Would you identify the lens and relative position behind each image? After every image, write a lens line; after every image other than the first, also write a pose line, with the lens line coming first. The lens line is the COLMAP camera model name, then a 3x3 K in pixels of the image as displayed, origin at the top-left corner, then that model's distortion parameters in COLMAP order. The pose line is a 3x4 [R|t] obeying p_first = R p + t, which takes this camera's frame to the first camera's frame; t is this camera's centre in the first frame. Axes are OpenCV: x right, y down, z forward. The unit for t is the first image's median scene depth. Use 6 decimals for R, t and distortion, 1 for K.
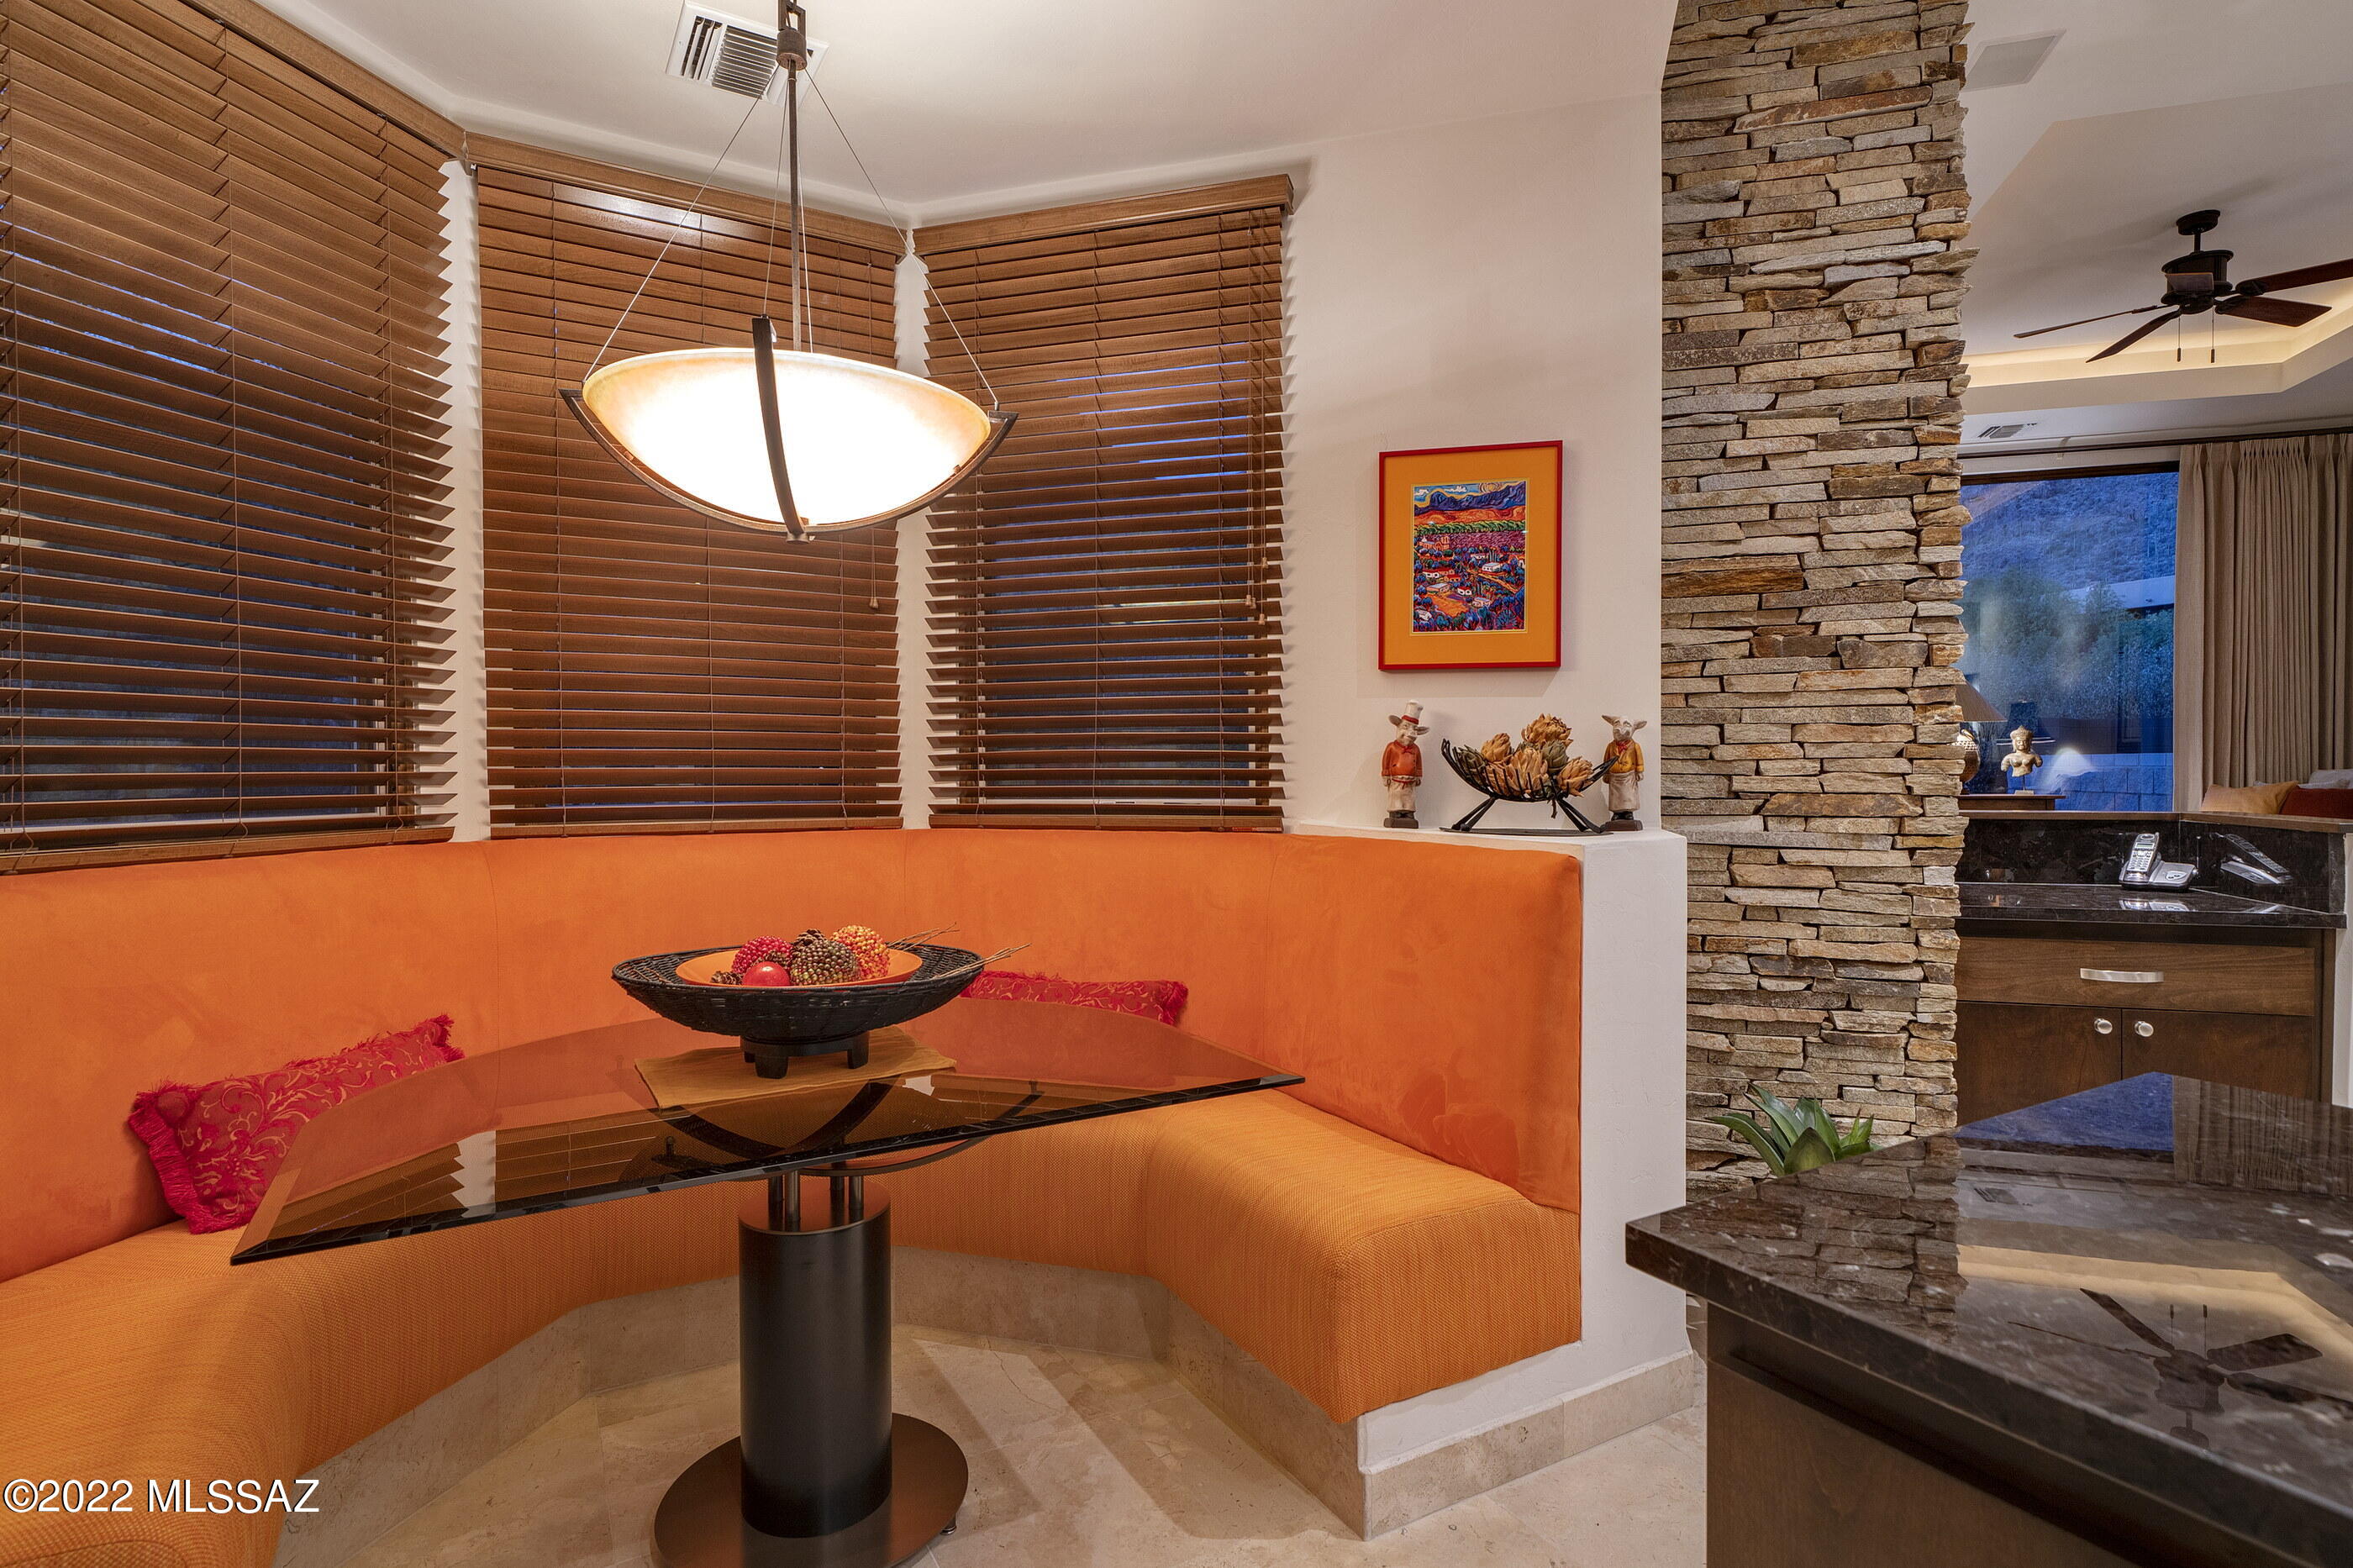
lens RADIAL K [[1199.5, 0, 1170.8], [0, 1199.5, 790.0], [0, 0, 1]] dist [-0.001647, -0.001427]
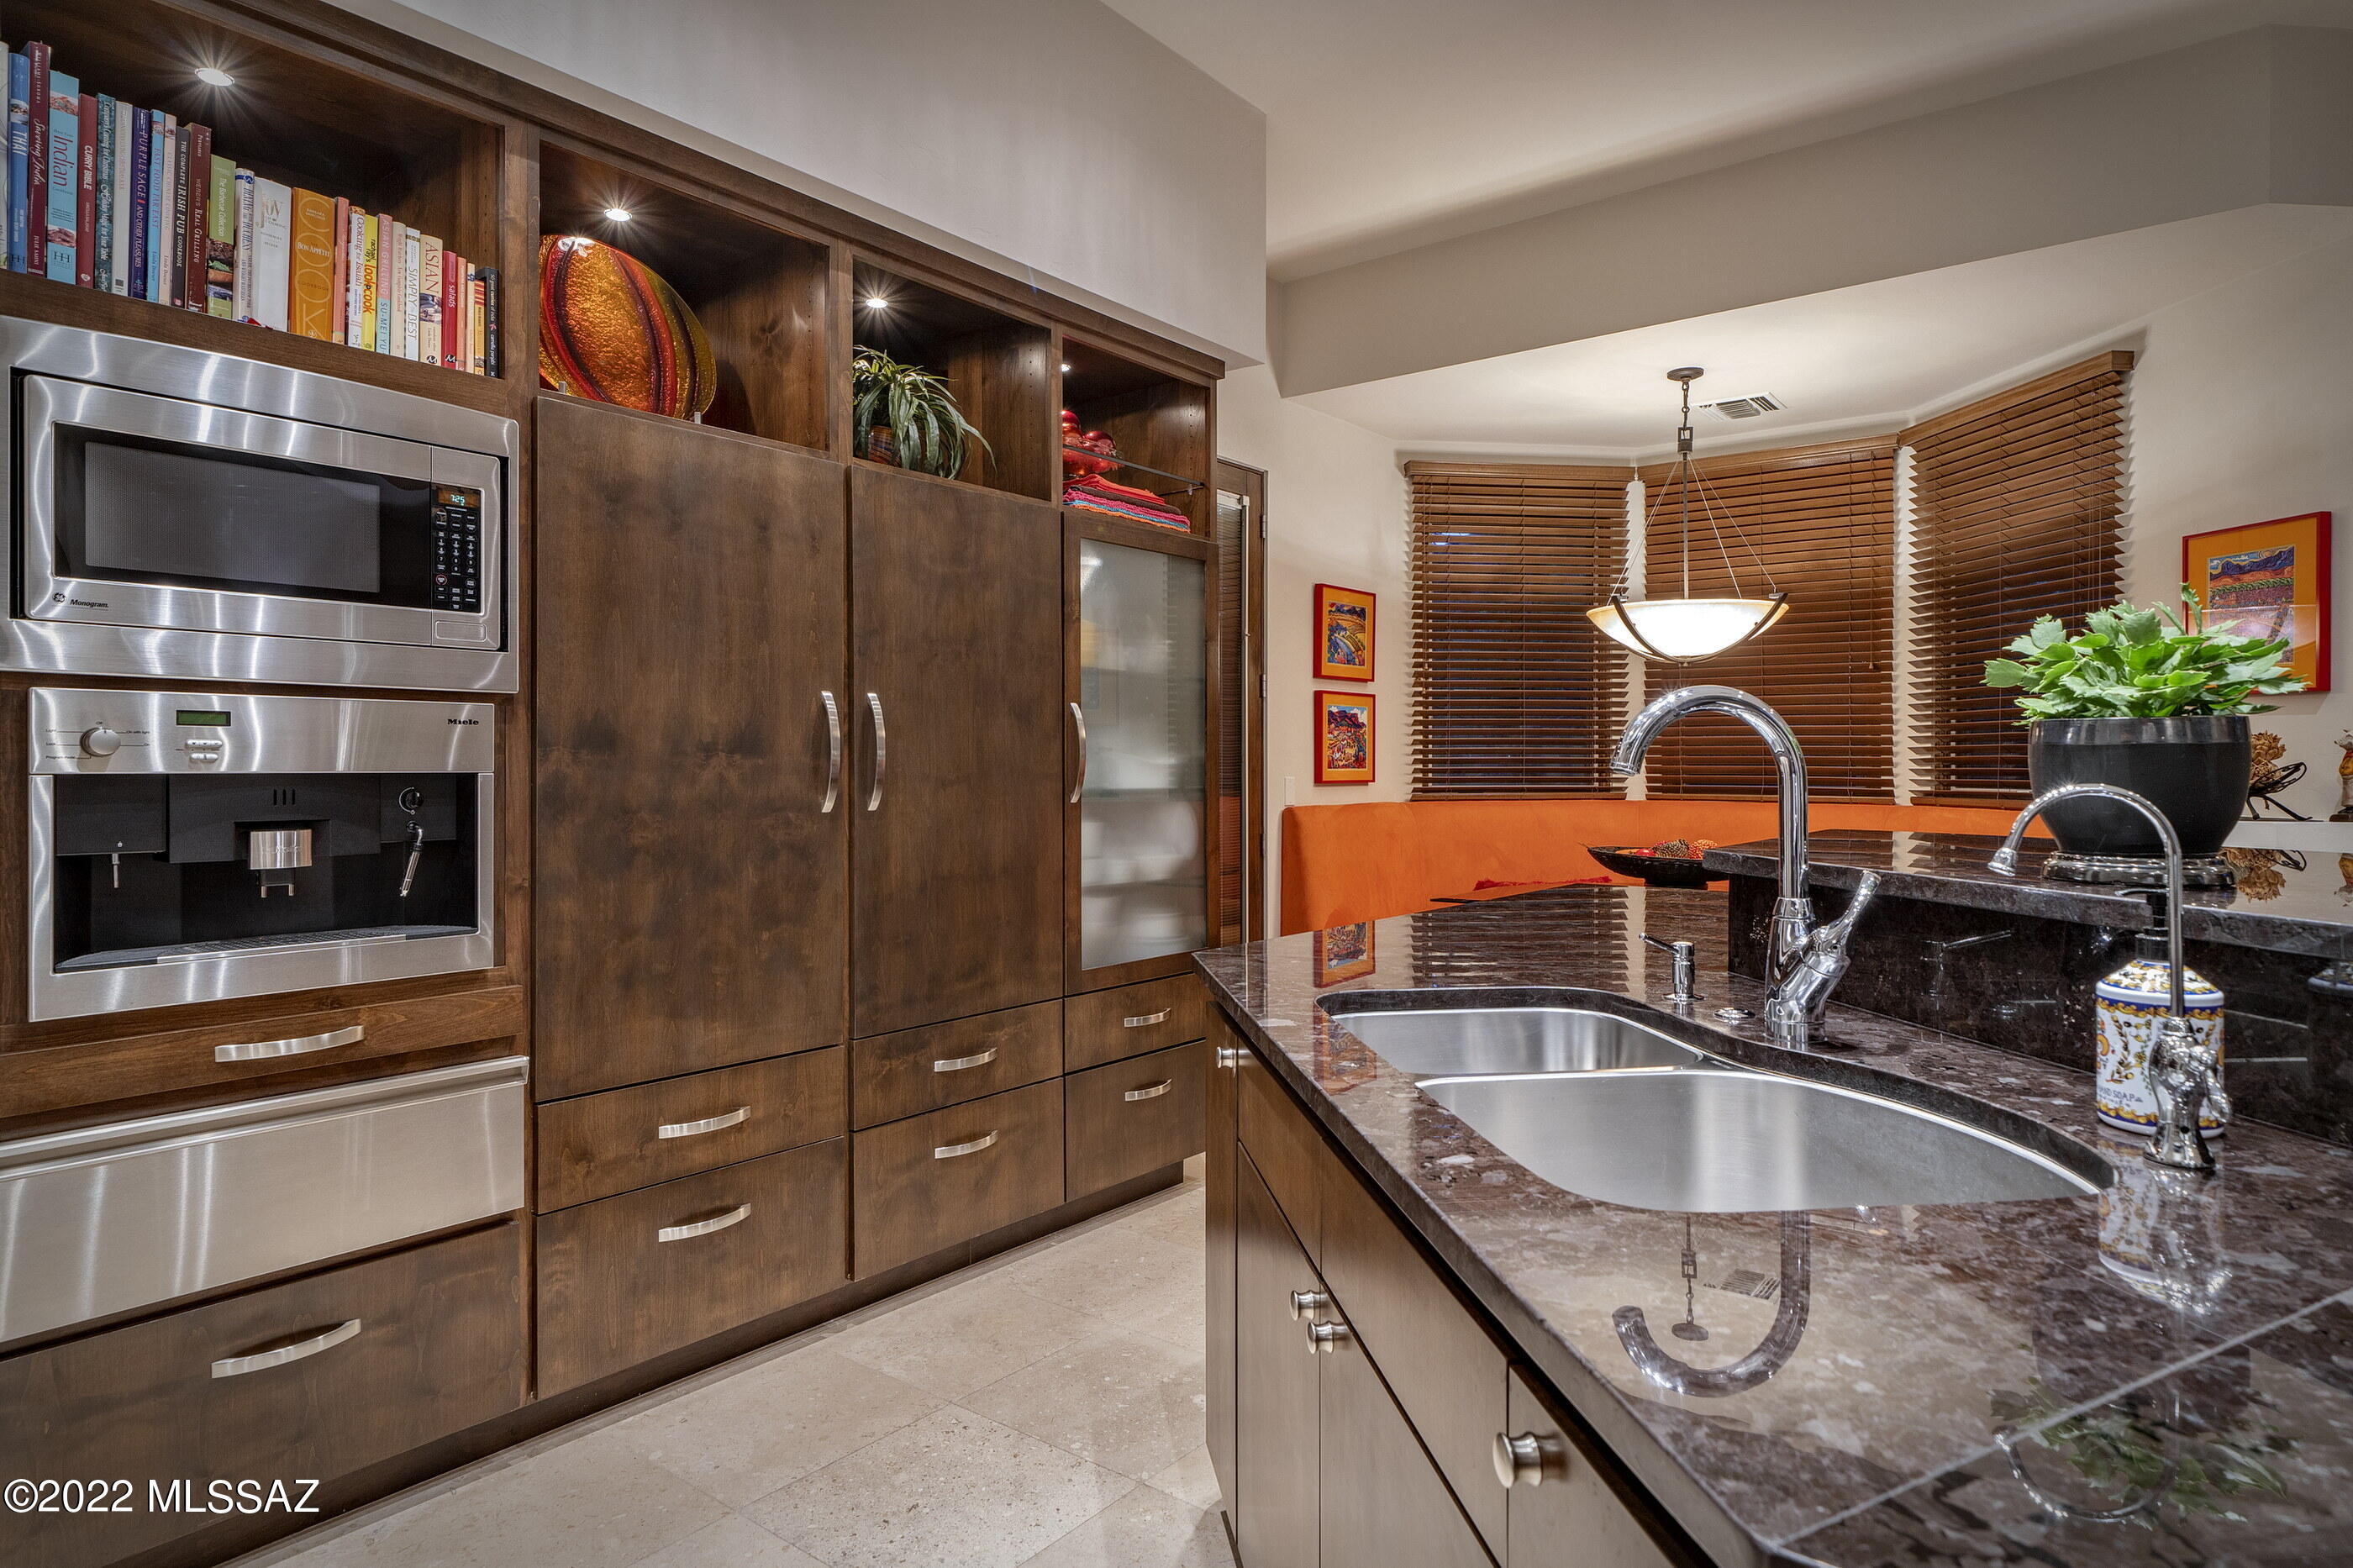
lens RADIAL K [[1305.6, 0, 1179.6], [0, 1305.6, 766.3], [0, 0, 1]] dist [-0.001075, 0.000660]
pose [[0.405465, 0.008097, -0.914075, 1.067130], [-0.018931, 0.999821, 0.000459, -0.002451], [0.913914, 0.017119, 0.405546, -0.626589]]
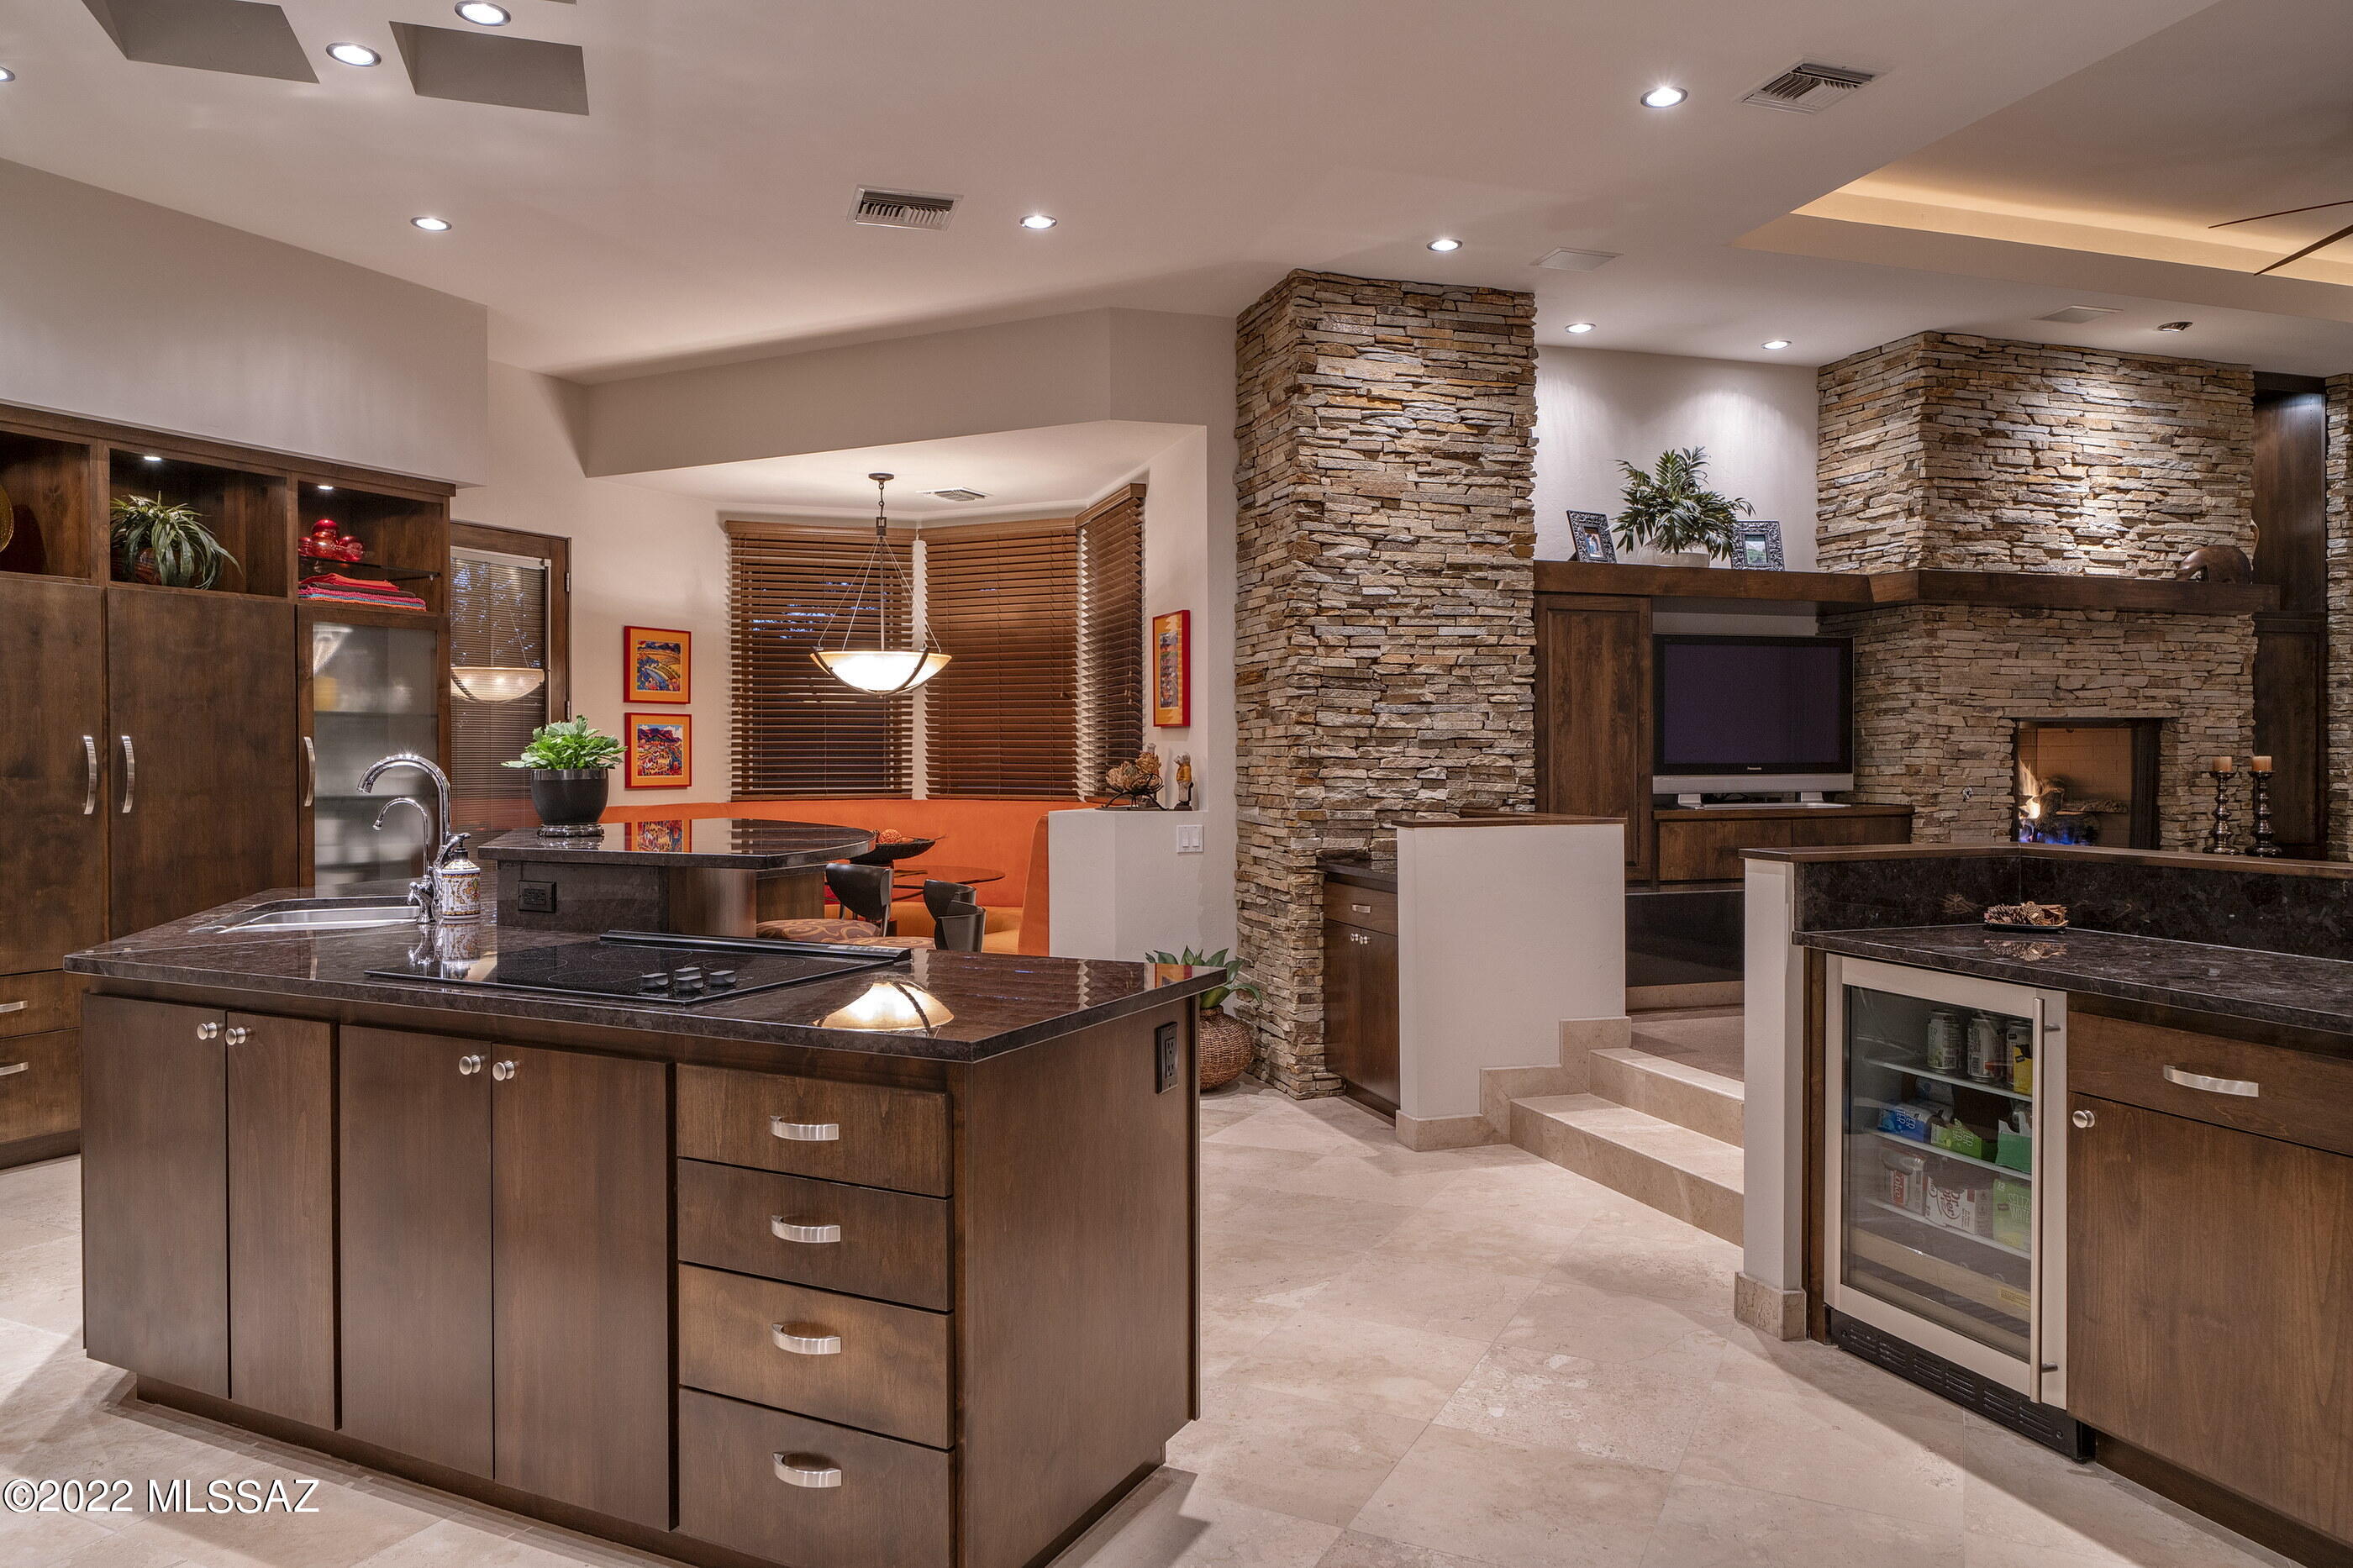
lens RADIAL K [[1599.0, 0, 1173.0], [0, 1599.0, 760.3], [0, 0, 1]] dist [-0.002386, -0.001316]
pose [[0.551947, 0.007638, -0.833844, 2.414520], [-0.014336, 0.999897, -0.000331, -0.045882], [0.833756, 0.012137, 0.552000, -0.427712]]
